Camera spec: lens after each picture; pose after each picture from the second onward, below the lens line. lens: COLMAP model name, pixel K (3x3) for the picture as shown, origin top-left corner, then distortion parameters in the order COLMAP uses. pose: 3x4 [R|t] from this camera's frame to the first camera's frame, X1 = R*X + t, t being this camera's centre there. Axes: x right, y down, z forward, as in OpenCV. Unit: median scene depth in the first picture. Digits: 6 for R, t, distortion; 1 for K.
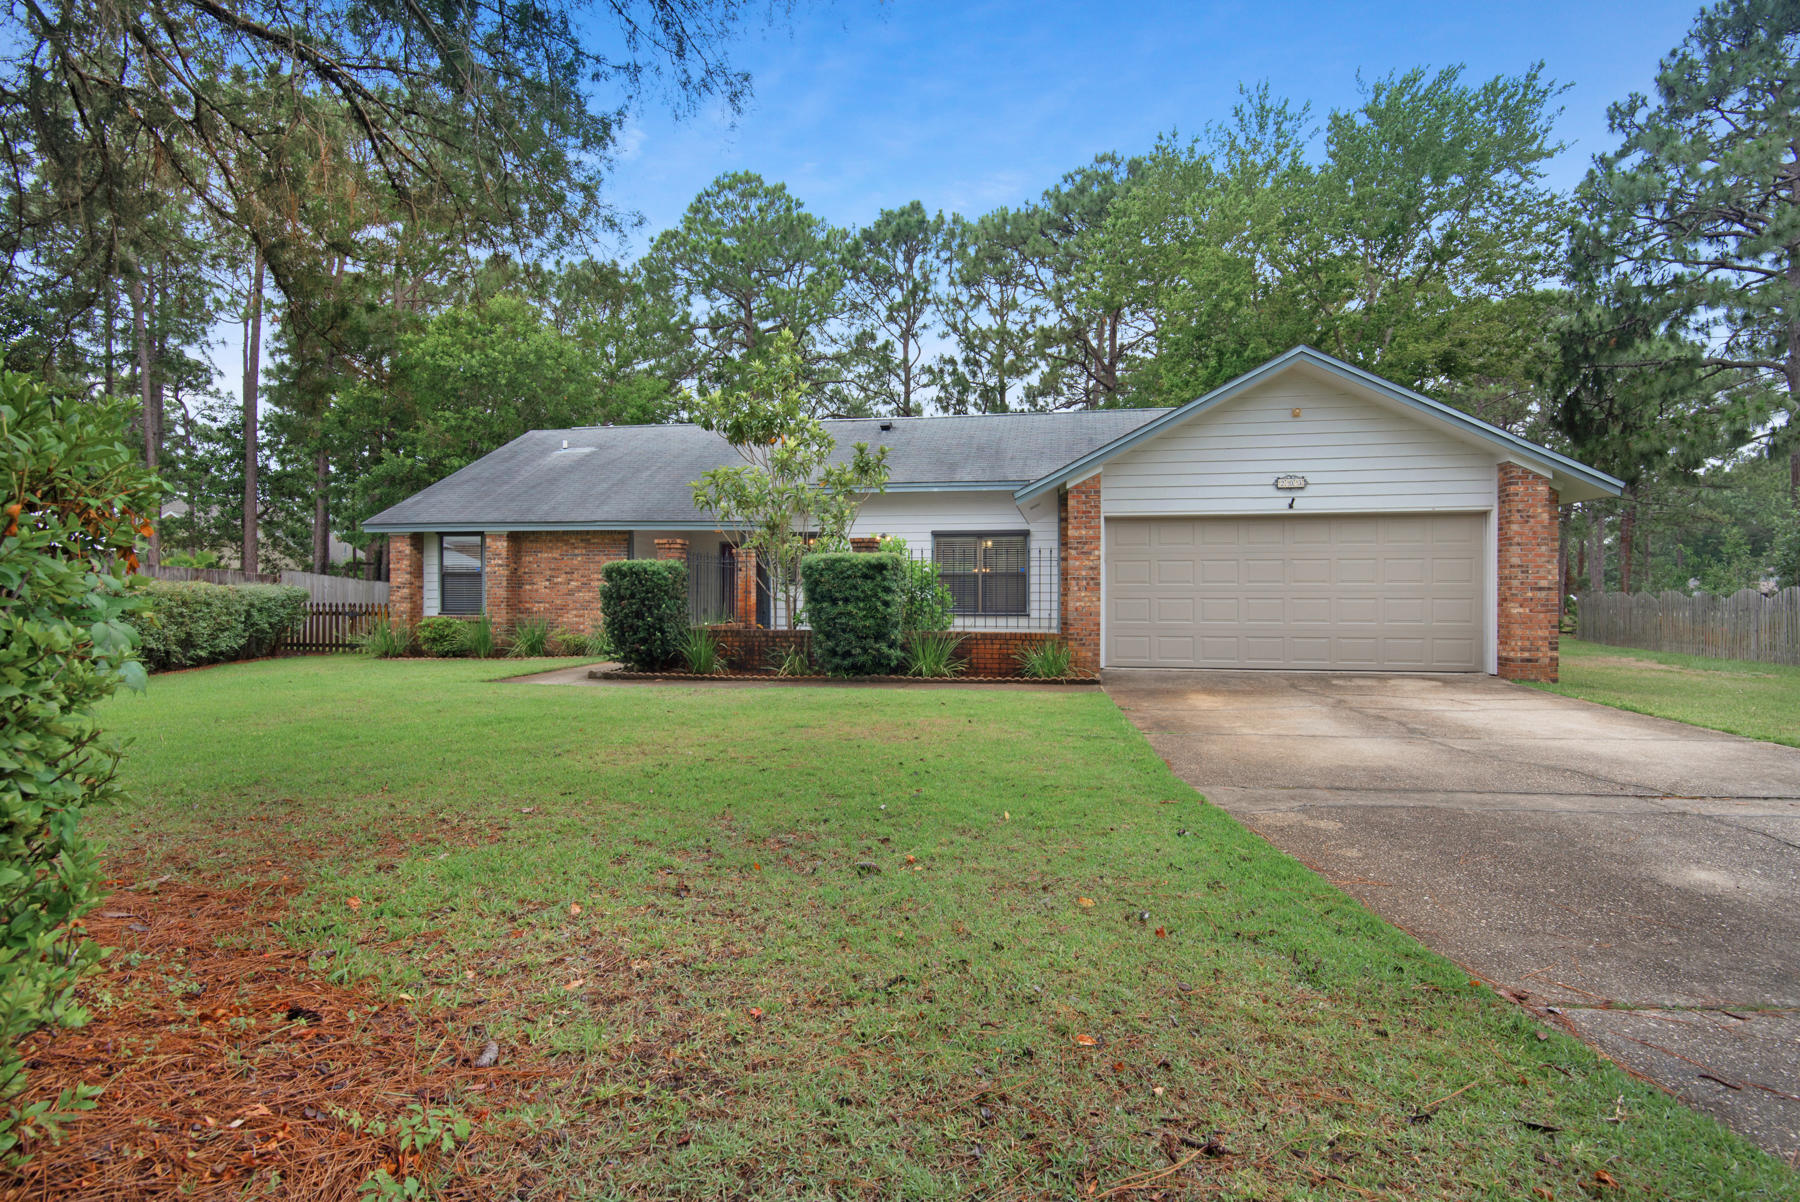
lens RADIAL K [[980.3, 0, 958.1], [0, 980.3, 597.2], [0, 0, 1]] dist [0.002916, -0.003372]
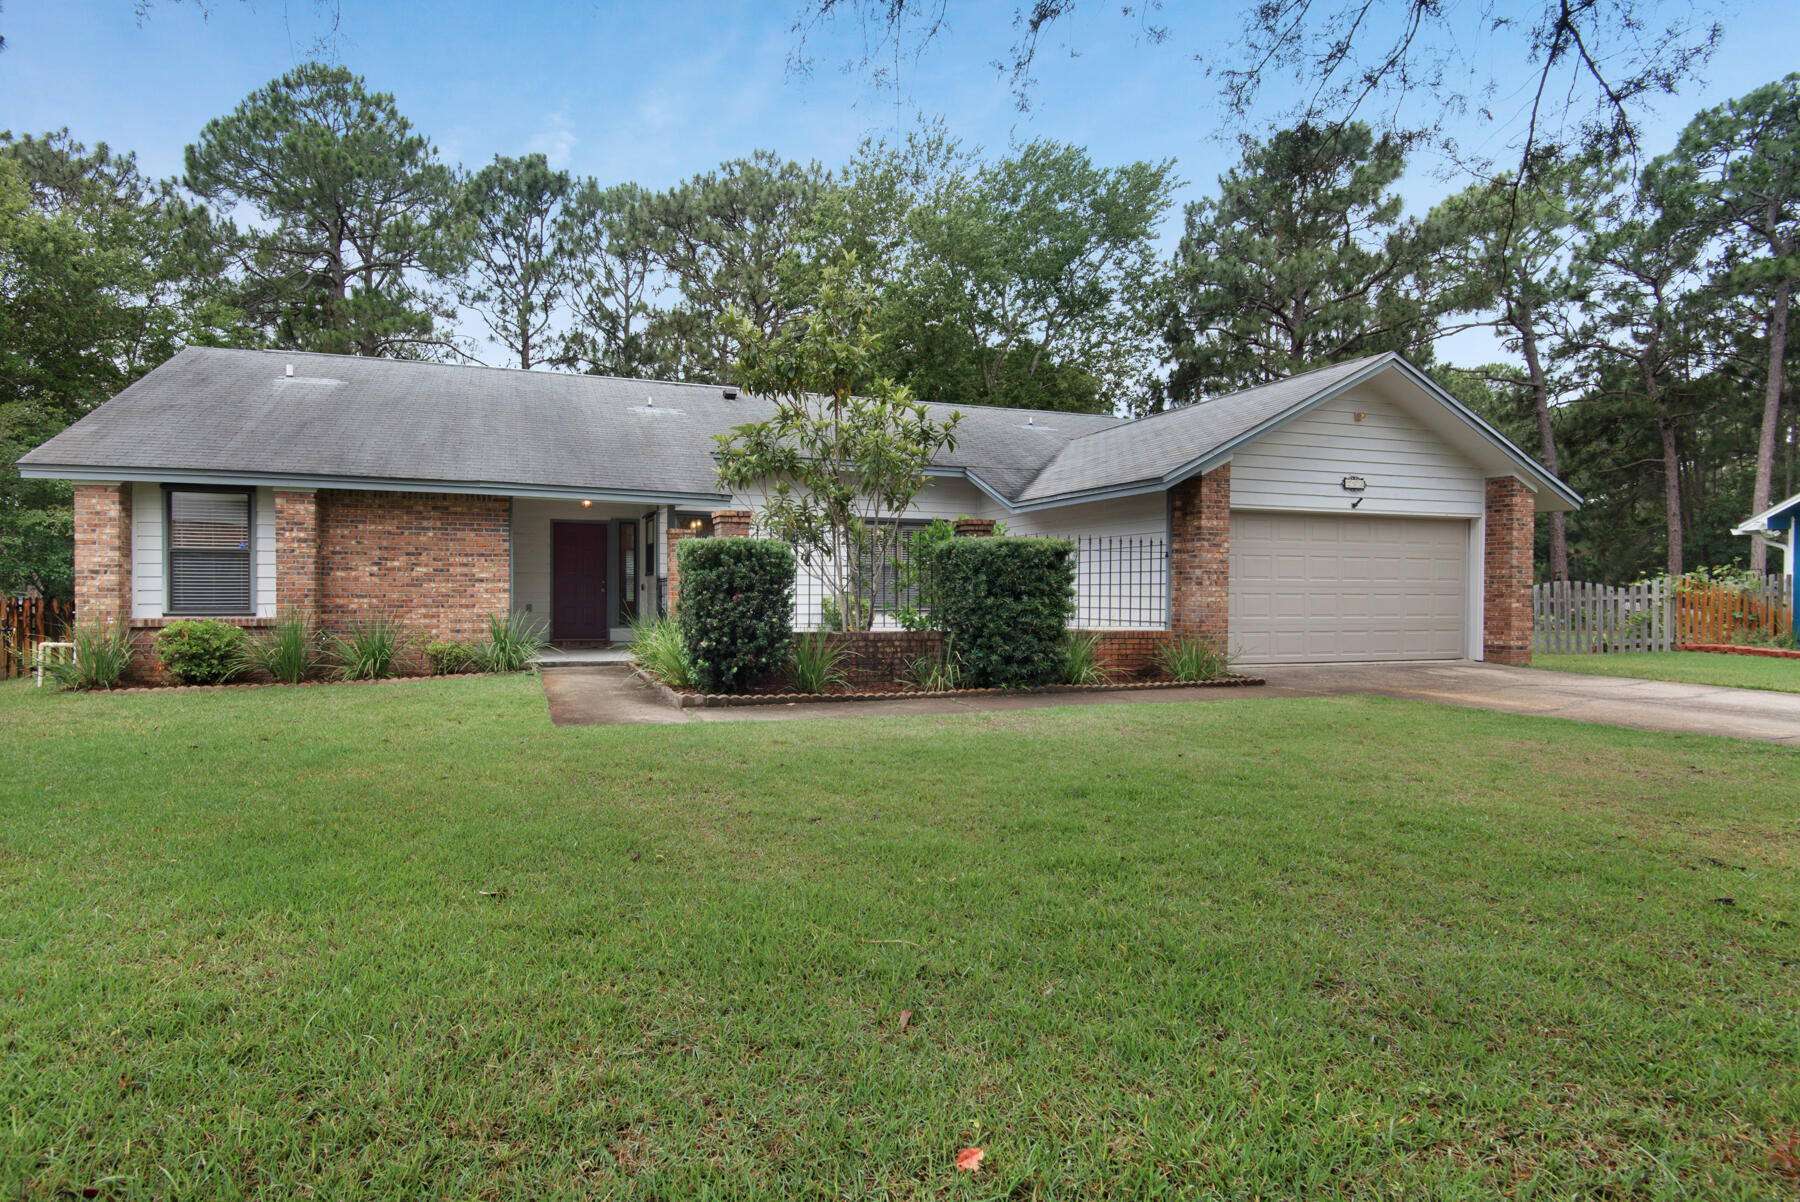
lens RADIAL K [[905.6, 0, 893.2], [0, 905.6, 595.9], [0, 0, 1]] dist [0.014556, -0.000008]
pose [[0.880852, 0.001862, 0.473389, -0.402580], [-0.003231, 0.999993, 0.002077, 0.002217], [-0.473381, -0.003359, 0.880851, 0.273197]]
